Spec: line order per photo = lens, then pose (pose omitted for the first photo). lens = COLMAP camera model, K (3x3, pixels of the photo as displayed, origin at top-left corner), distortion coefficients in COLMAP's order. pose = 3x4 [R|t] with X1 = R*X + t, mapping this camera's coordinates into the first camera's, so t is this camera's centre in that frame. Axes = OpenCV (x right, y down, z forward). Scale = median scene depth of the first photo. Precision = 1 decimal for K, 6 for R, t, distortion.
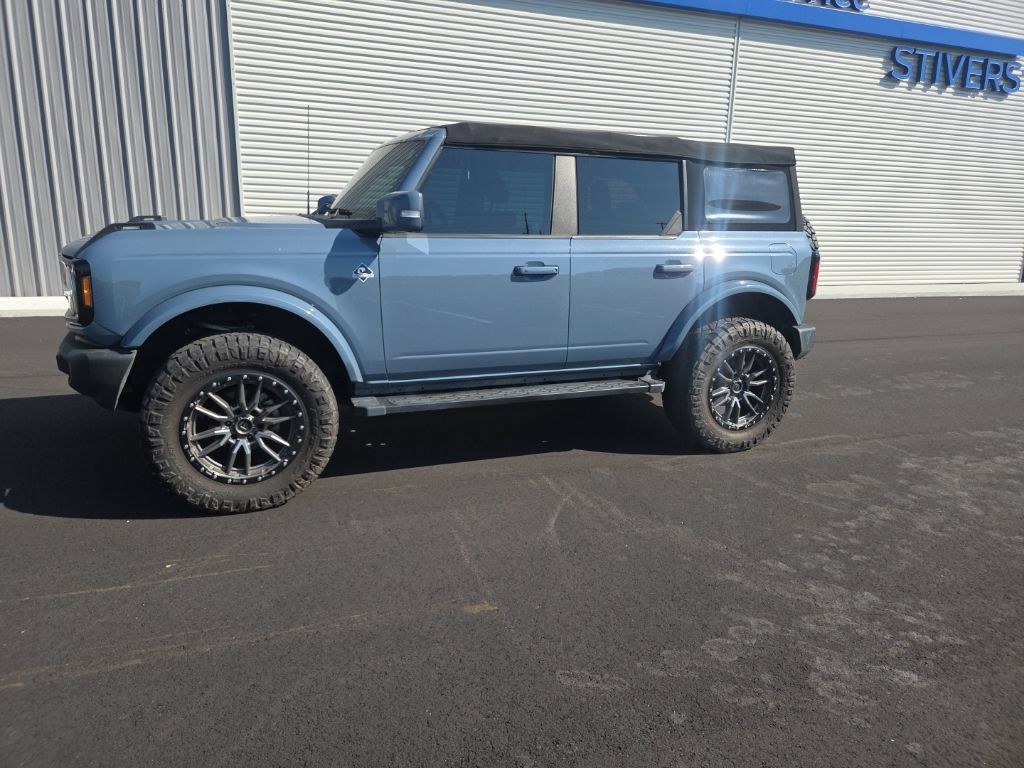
lens RADIAL K [[689.8, 0, 496.1], [0, 689.8, 379.3], [0, 0, 1]] dist [0.059869, -0.055609]
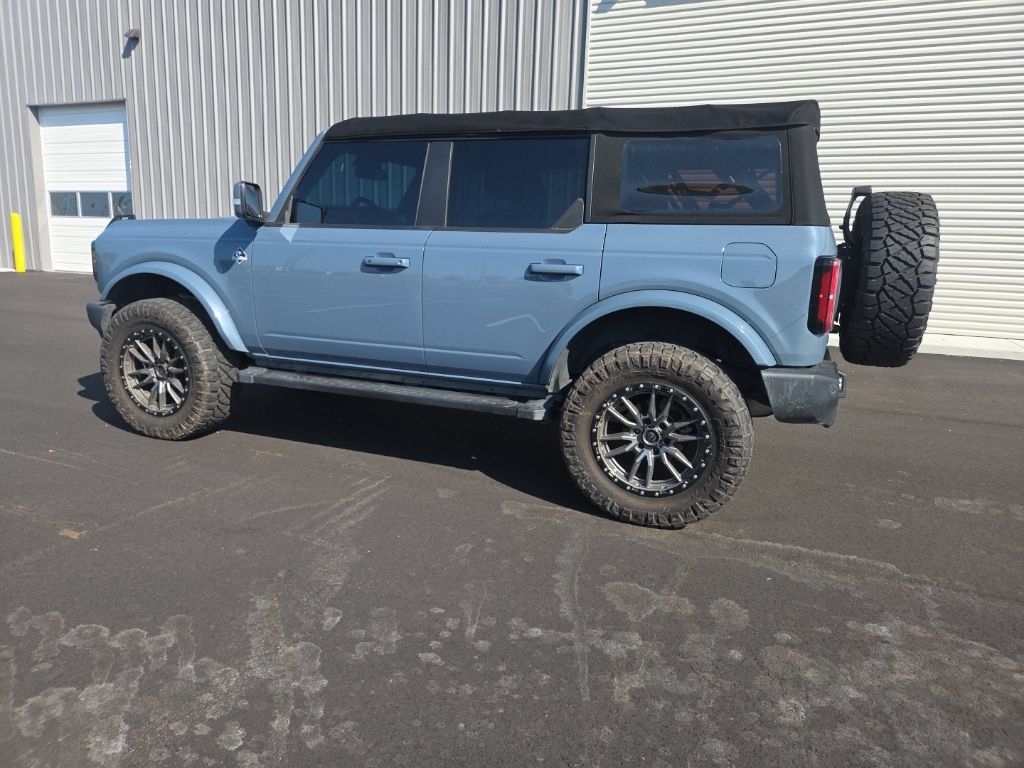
lens RADIAL K [[689.8, 0, 496.1], [0, 689.8, 379.3], [0, 0, 1]] dist [0.059869, -0.055609]
pose [[0.719273, 0.136368, -0.681213, 0.893594], [-0.169341, 0.985385, 0.018456, -0.042888], [0.673773, 0.102082, 0.731853, 0.439392]]
